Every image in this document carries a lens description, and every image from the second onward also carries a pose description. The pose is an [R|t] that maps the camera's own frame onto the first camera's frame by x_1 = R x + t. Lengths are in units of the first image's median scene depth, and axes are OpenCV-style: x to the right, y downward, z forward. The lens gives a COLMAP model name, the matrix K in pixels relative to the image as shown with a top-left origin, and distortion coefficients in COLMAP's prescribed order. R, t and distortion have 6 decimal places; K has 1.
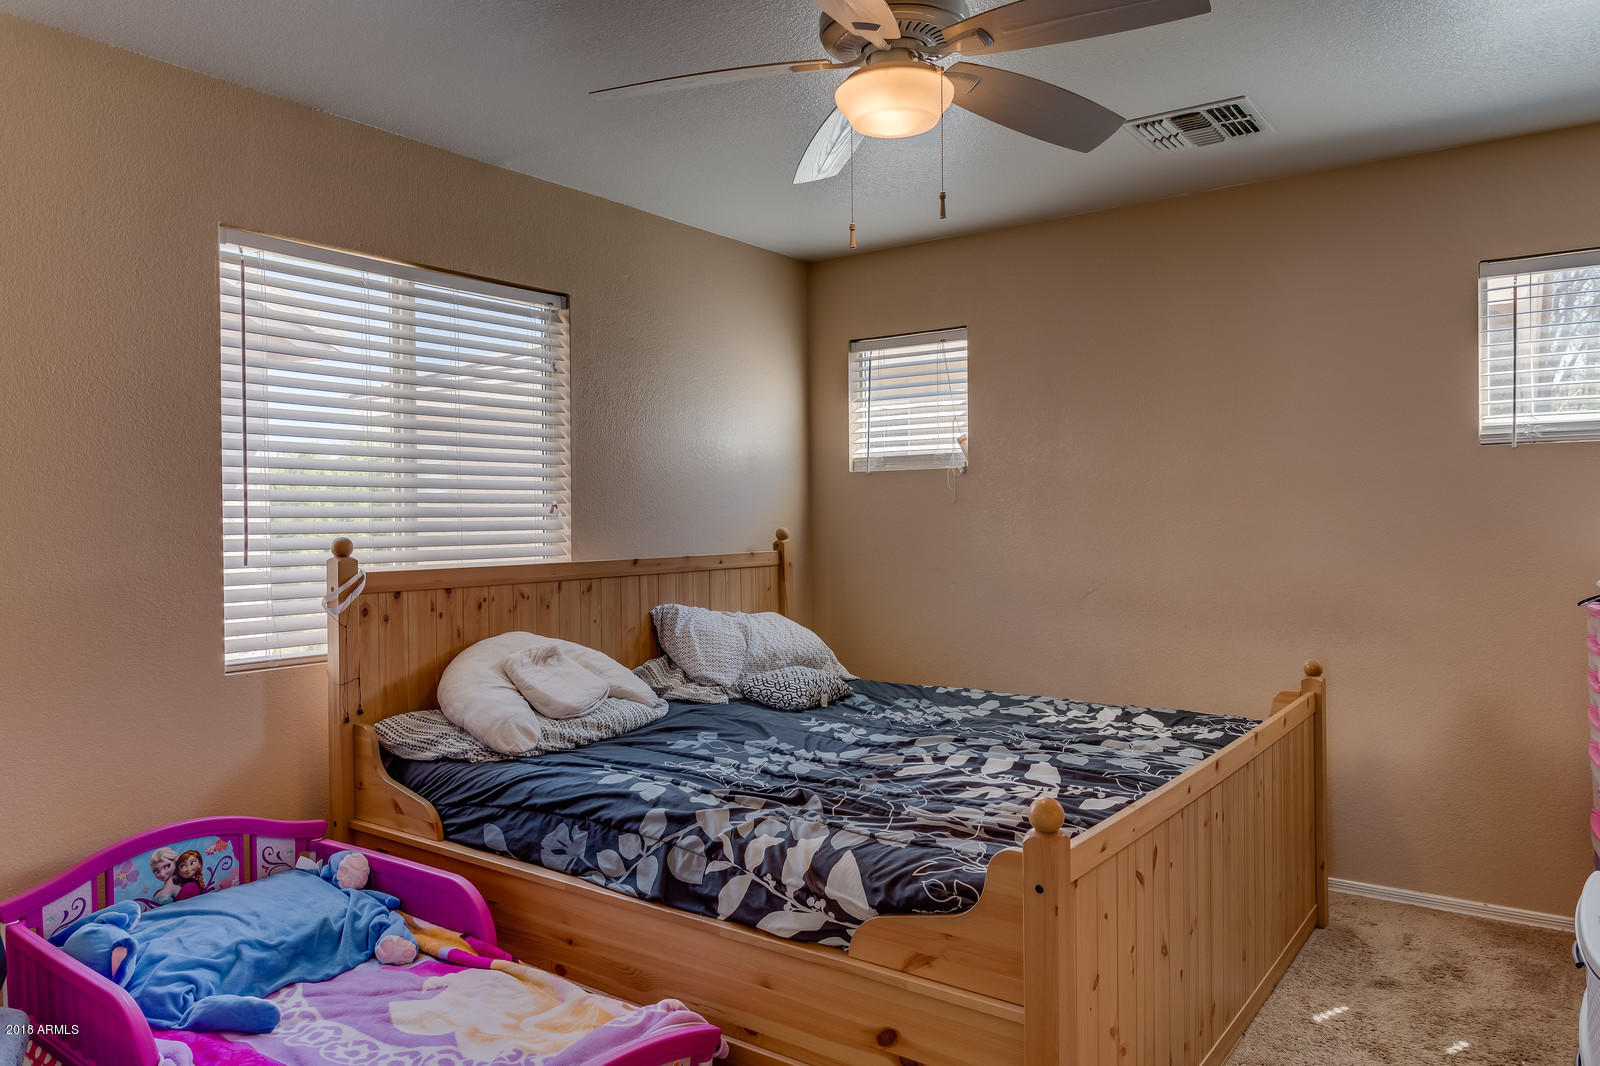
lens RADIAL K [[1071.7, 0, 798.4], [0, 1071.7, 525.6], [0, 0, 1]] dist [0.003268, -0.000460]
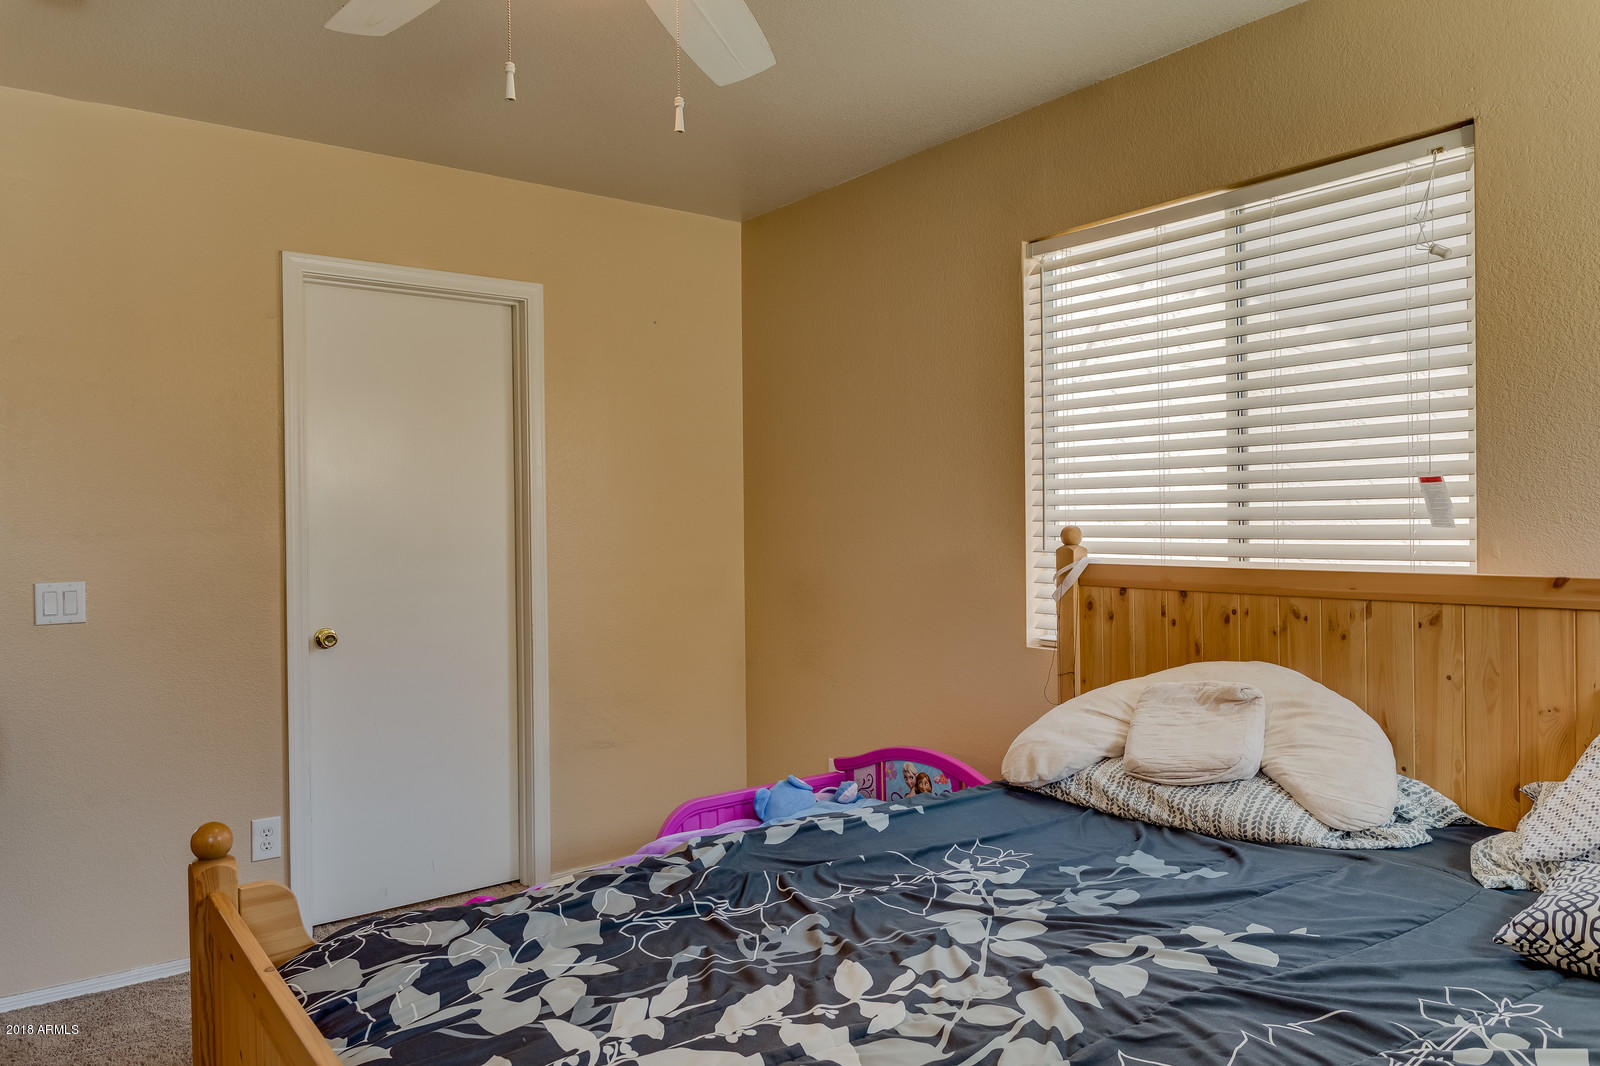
lens RADIAL K [[1071.7, 0, 798.4], [0, 1071.7, 525.6], [0, 0, 1]] dist [0.003268, -0.000460]
pose [[-0.272020, 0.015464, -0.962167, 0.531203], [0.006801, 0.999877, 0.014147, -0.004081], [0.962267, -0.002696, -0.272092, 0.945086]]
